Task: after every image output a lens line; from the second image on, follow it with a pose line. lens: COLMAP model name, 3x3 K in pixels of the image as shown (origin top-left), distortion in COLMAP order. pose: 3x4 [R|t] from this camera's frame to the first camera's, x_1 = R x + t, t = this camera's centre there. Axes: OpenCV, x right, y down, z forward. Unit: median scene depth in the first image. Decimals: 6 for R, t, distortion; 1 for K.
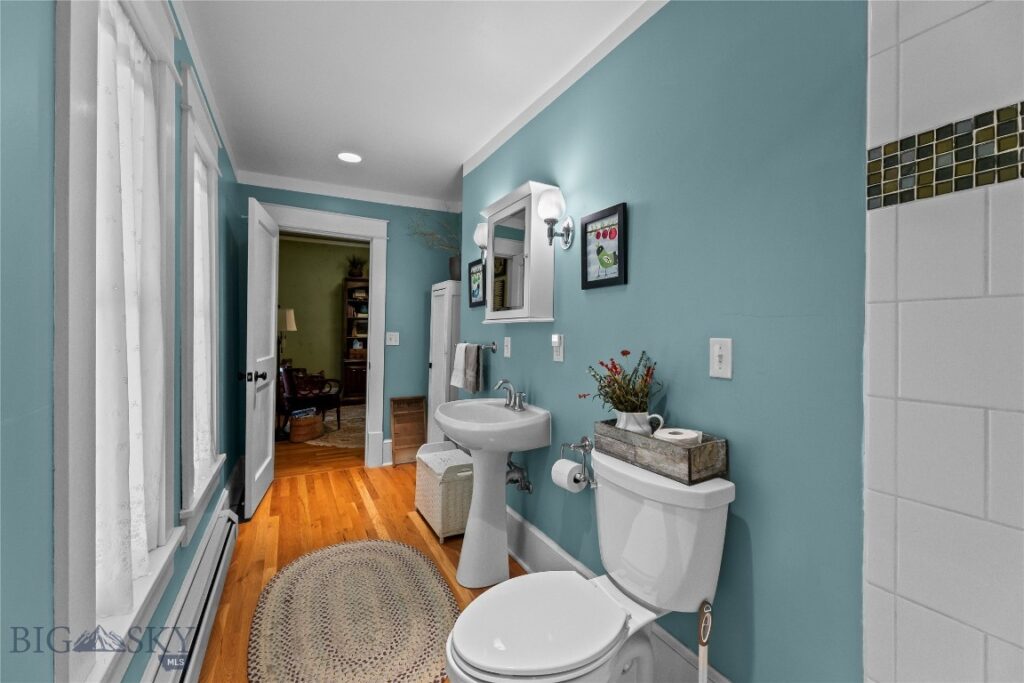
lens RADIAL K [[412.3, 0, 514.2], [0, 412.3, 333.6], [0, 0, 1]] dist [0.000672, 0.000472]
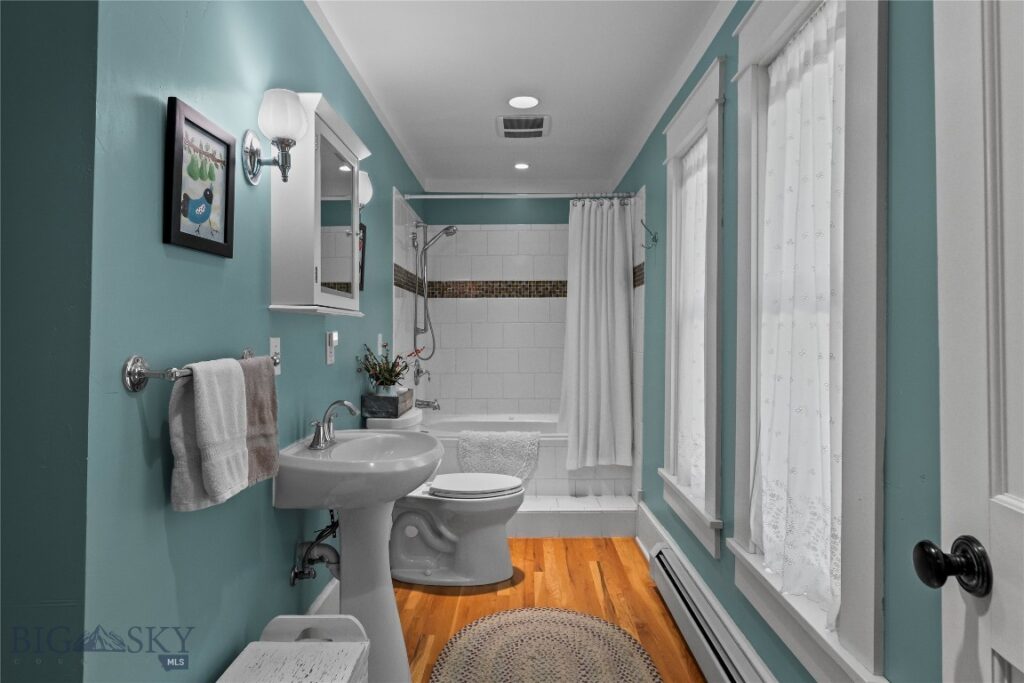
lens RADIAL K [[562.5, 0, 513.0], [0, 562.5, 336.9], [0, 0, 1]] dist [0.004182, 0.000570]
pose [[-0.869673, -0.018076, 0.493296, -0.913600], [-0.014045, 0.999831, 0.011876, -0.005181], [-0.493428, 0.003400, -0.869780, 2.135581]]
